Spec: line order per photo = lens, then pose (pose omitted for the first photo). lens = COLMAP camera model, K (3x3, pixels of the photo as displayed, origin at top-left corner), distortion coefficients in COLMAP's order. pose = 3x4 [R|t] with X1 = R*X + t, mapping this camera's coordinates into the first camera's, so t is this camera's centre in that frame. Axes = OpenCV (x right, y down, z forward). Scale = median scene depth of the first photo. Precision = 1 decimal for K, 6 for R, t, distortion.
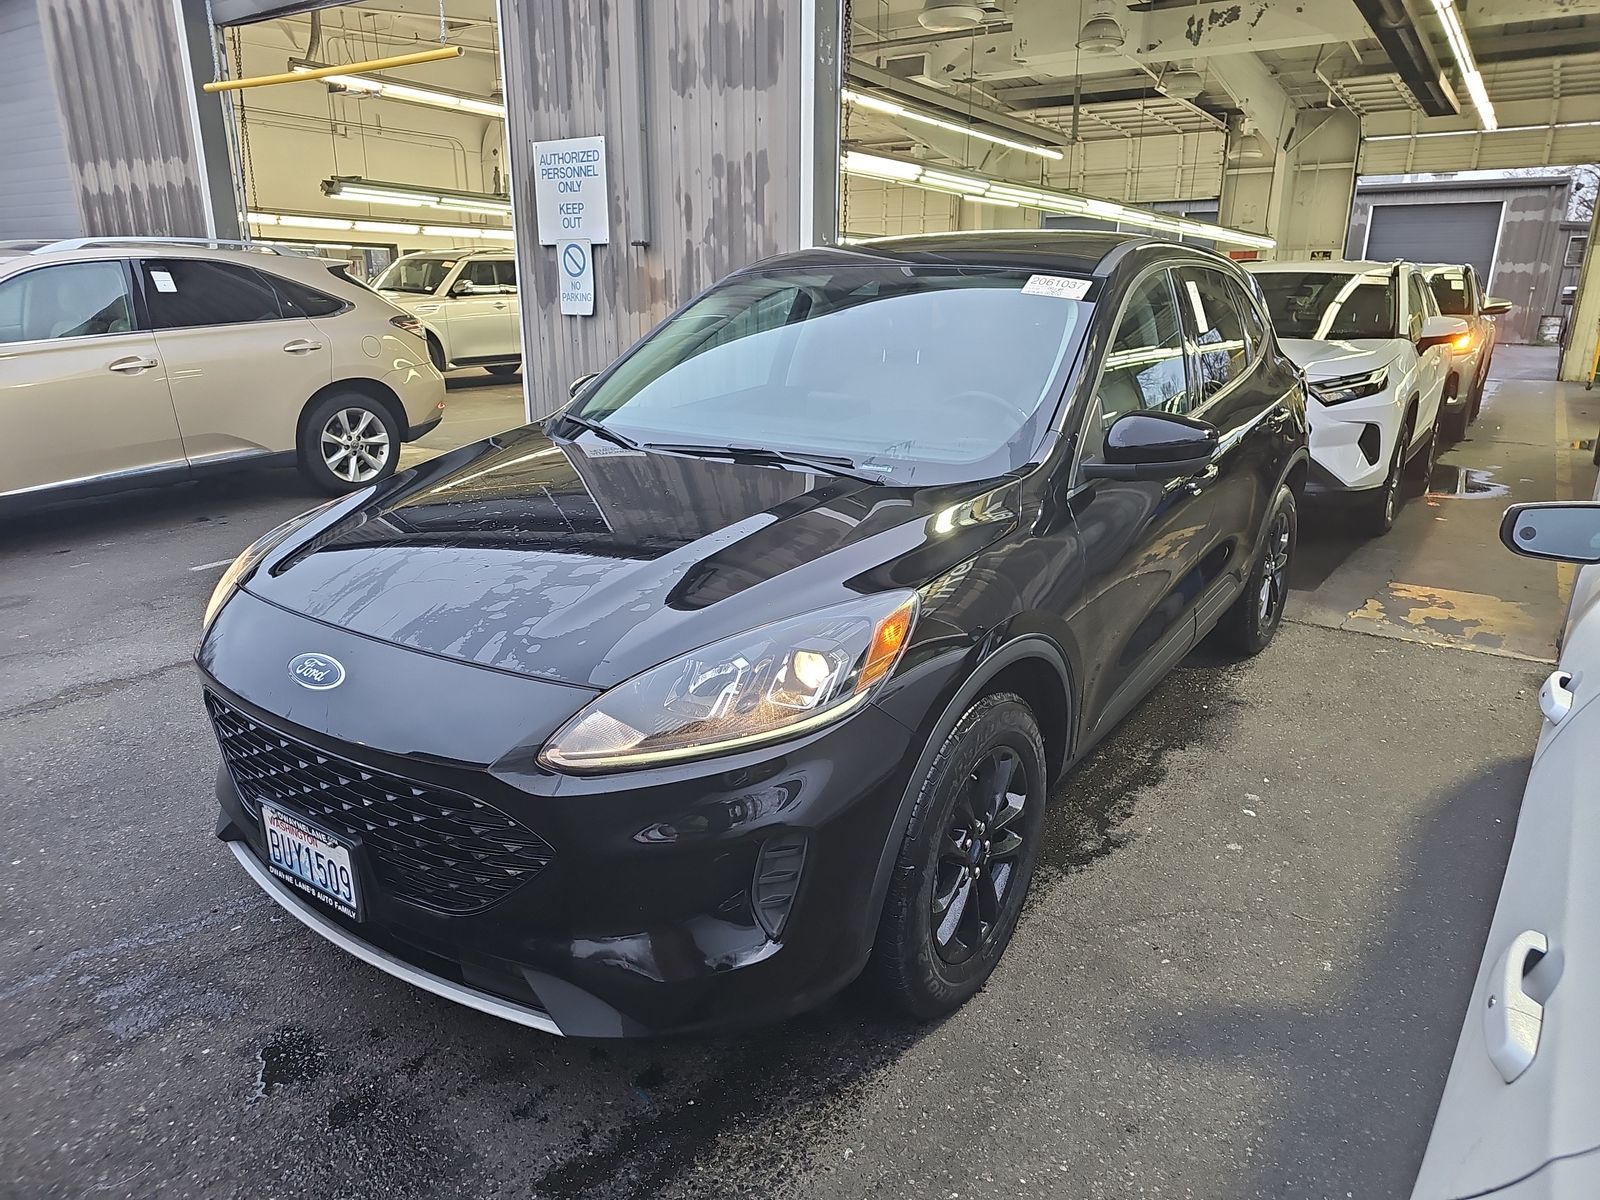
lens RADIAL K [[1055.9, 0, 809.6], [0, 1055.9, 585.5], [0, 0, 1]] dist [0.029358, -0.007417]
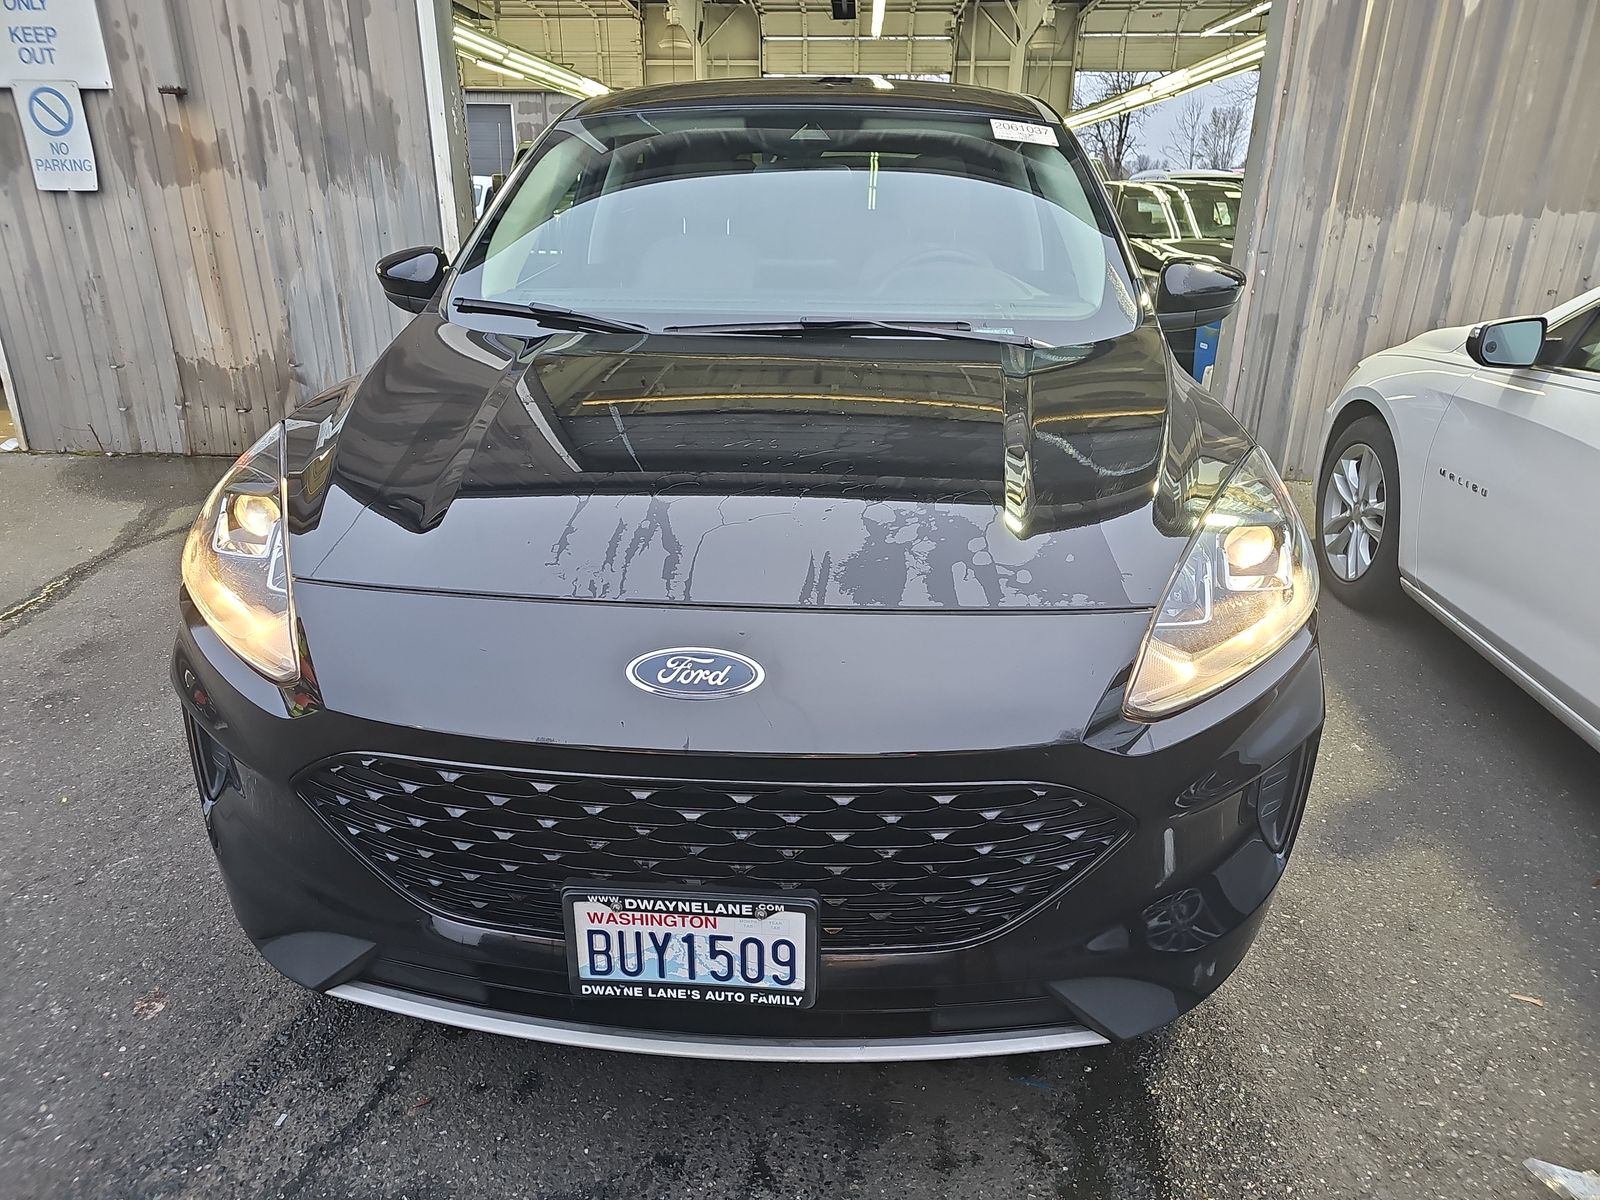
lens RADIAL K [[1055.9, 0, 809.6], [0, 1055.9, 585.5], [0, 0, 1]] dist [0.029358, -0.007417]
pose [[0.858690, -0.180466, 0.479670, -0.194624], [0.138070, 0.982806, 0.122592, -0.011662], [-0.493546, -0.039040, 0.868843, 0.111376]]
